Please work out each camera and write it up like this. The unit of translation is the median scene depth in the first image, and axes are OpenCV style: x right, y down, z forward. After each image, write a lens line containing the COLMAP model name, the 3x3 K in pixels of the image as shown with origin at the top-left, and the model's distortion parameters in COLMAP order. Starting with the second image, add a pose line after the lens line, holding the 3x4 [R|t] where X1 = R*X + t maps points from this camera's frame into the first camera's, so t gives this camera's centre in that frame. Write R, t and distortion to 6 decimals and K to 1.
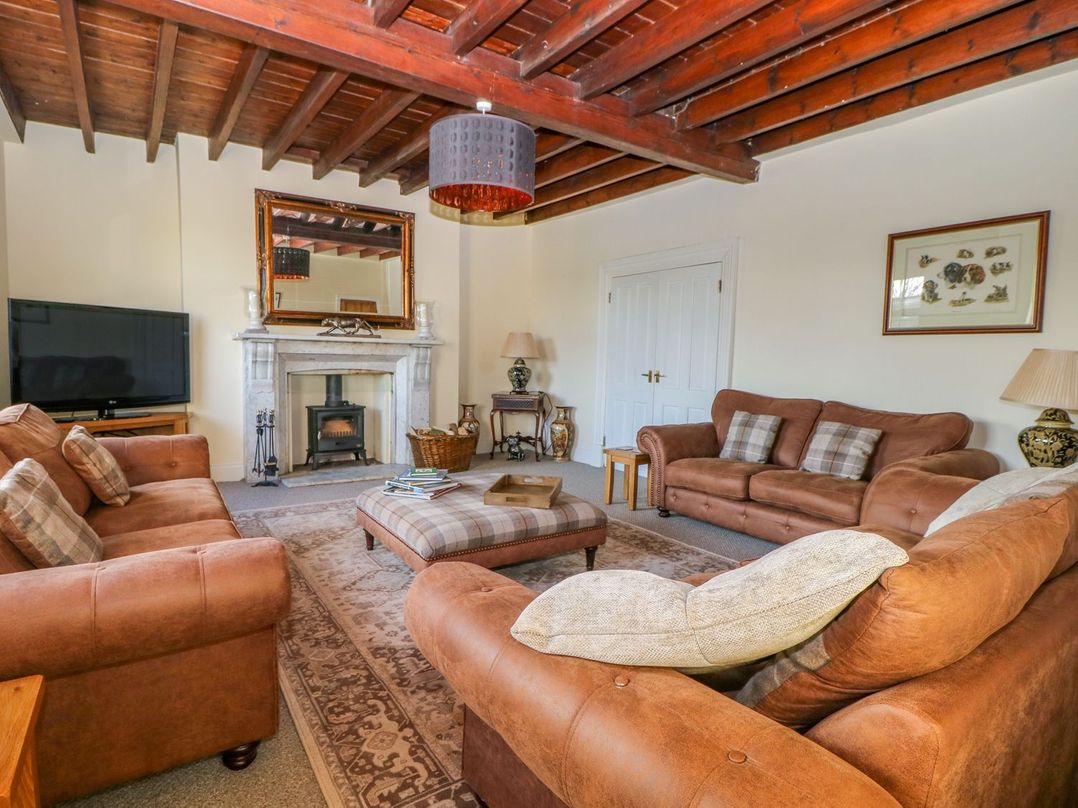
lens RADIAL K [[579.4, 0, 534.5], [0, 579.4, 400.5], [0, 0, 1]] dist [0.000362, -0.009077]
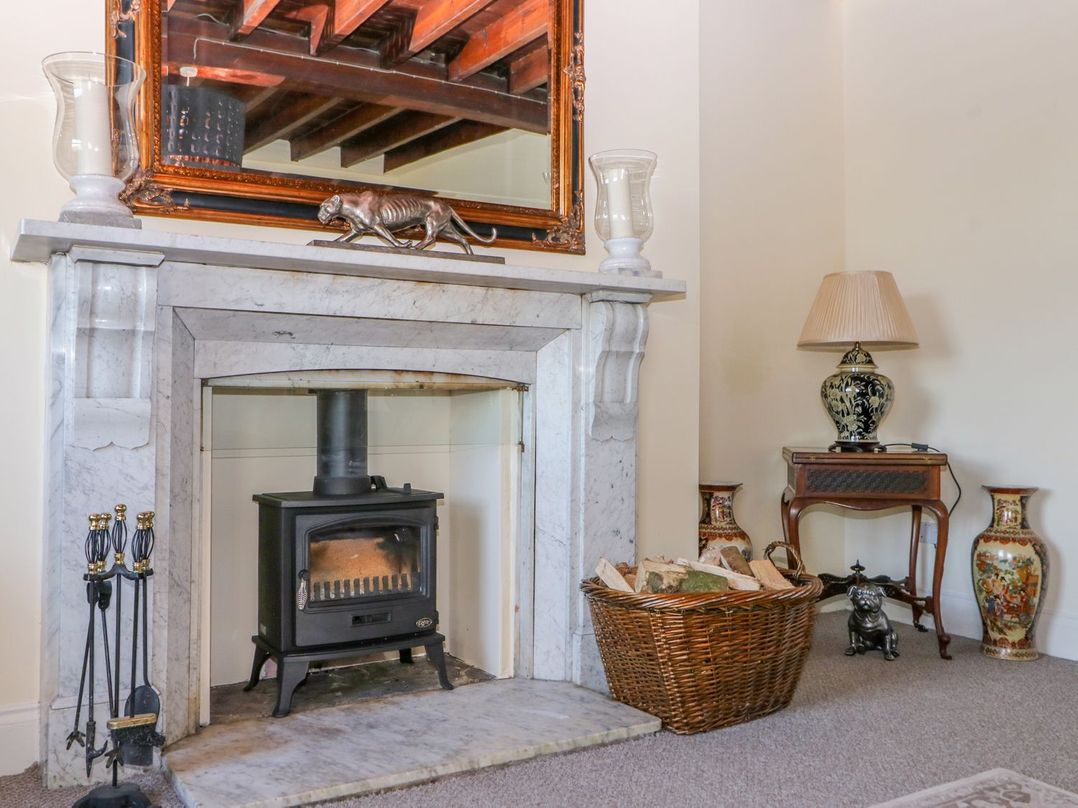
lens RADIAL K [[986.4, 0, 536.6], [0, 986.4, 388.0], [0, 0, 1]] dist [0.003301, 0.003108]
pose [[0.998688, -0.013657, -0.049346, -0.226536], [0.009243, 0.996024, -0.088599, 0.001216], [0.050360, 0.088027, 0.994844, 0.500105]]
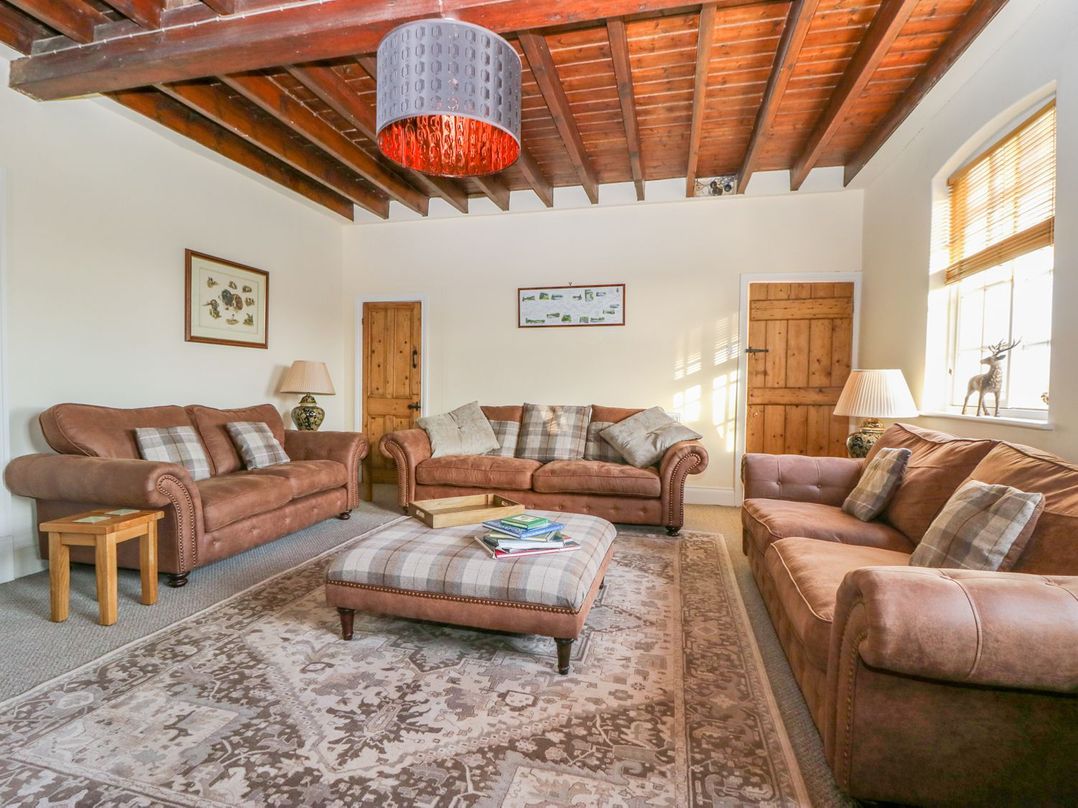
lens RADIAL K [[560.3, 0, 521.5], [0, 560.3, 402.8], [0, 0, 1]] dist [-0.003963, -0.001393]
pose [[-0.648489, -0.053917, 0.759312, -0.428326], [0.027608, 0.995166, 0.094244, -0.056580], [-0.760723, 0.082079, -0.643866, 0.857832]]
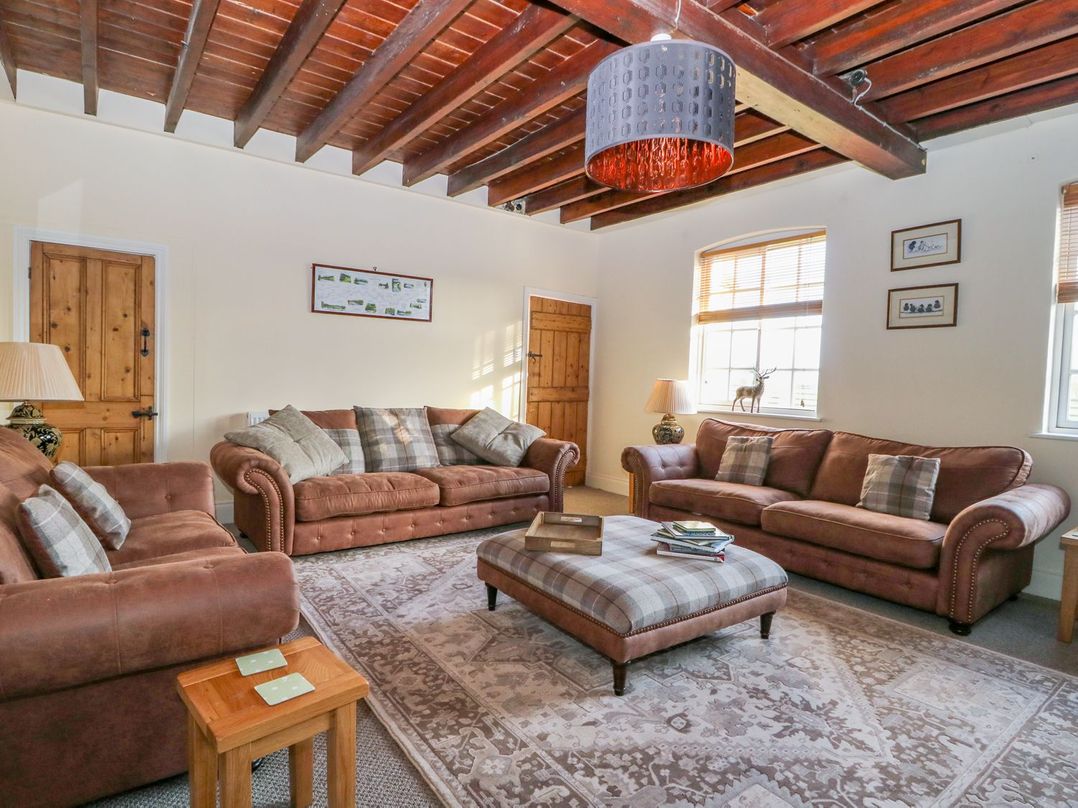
lens RADIAL K [[579.4, 0, 534.5], [0, 579.4, 400.5], [0, 0, 1]] dist [0.000362, -0.009077]
pose [[-0.998234, -0.053782, -0.025227, 0.039437], [-0.056219, 0.992484, 0.108693, -0.078277], [0.019192, 0.109919, -0.993755, 1.062789]]
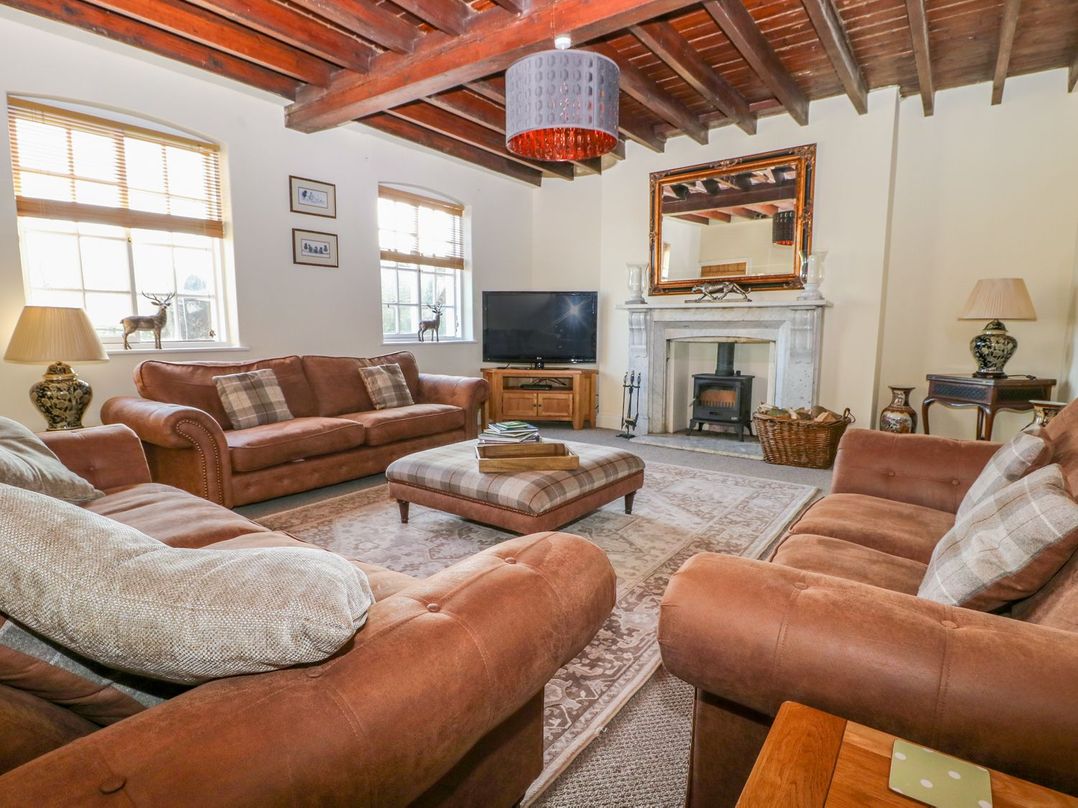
lens RADIAL K [[579.4, 0, 534.5], [0, 579.4, 400.5], [0, 0, 1]] dist [0.000362, -0.009077]
pose [[0.324565, 0.100183, -0.940543, 0.494797], [-0.063913, 0.994425, 0.083867, -0.009715], [0.943702, 0.032893, 0.329159, 0.402932]]
